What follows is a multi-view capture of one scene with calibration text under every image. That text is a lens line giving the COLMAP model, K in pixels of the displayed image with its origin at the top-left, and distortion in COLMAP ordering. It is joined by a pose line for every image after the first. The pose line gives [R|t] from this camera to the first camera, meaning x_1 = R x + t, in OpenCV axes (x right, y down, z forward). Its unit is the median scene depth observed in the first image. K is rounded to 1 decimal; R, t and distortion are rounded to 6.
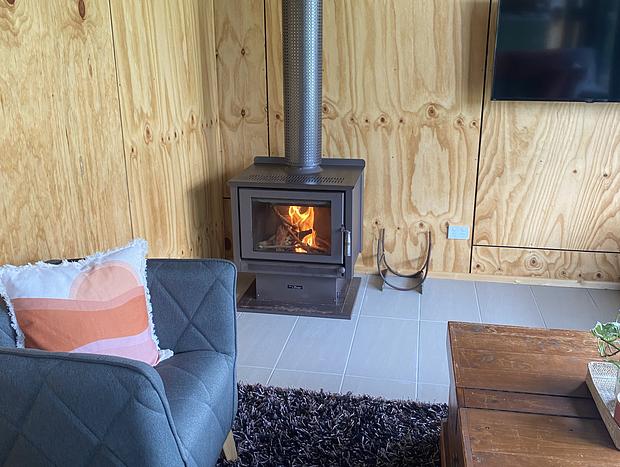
lens RADIAL K [[642.2, 0, 309.0], [0, 642.2, 234.0], [0, 0, 1]] dist [0.004625, 0.000000]
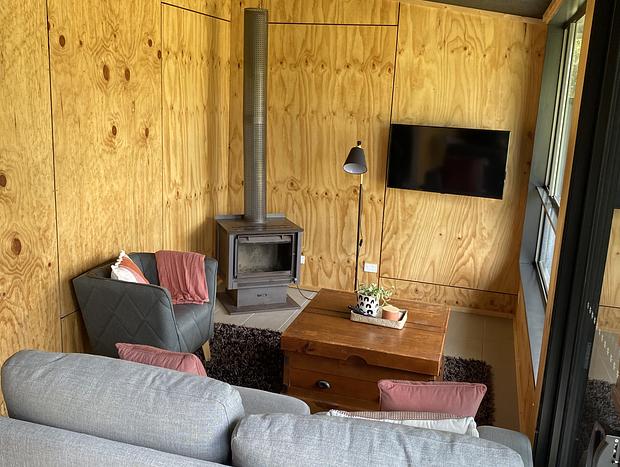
lens RADIAL K [[642.2, 0, 311.1], [0, 642.2, 233.4], [0, 0, 1]] dist [0.004625, 0.000000]
pose [[0.992623, 0.077004, -0.093651, 0.243682], [-0.084329, 0.993462, -0.076955, 0.049931], [0.087112, 0.084285, 0.992627, -0.611262]]
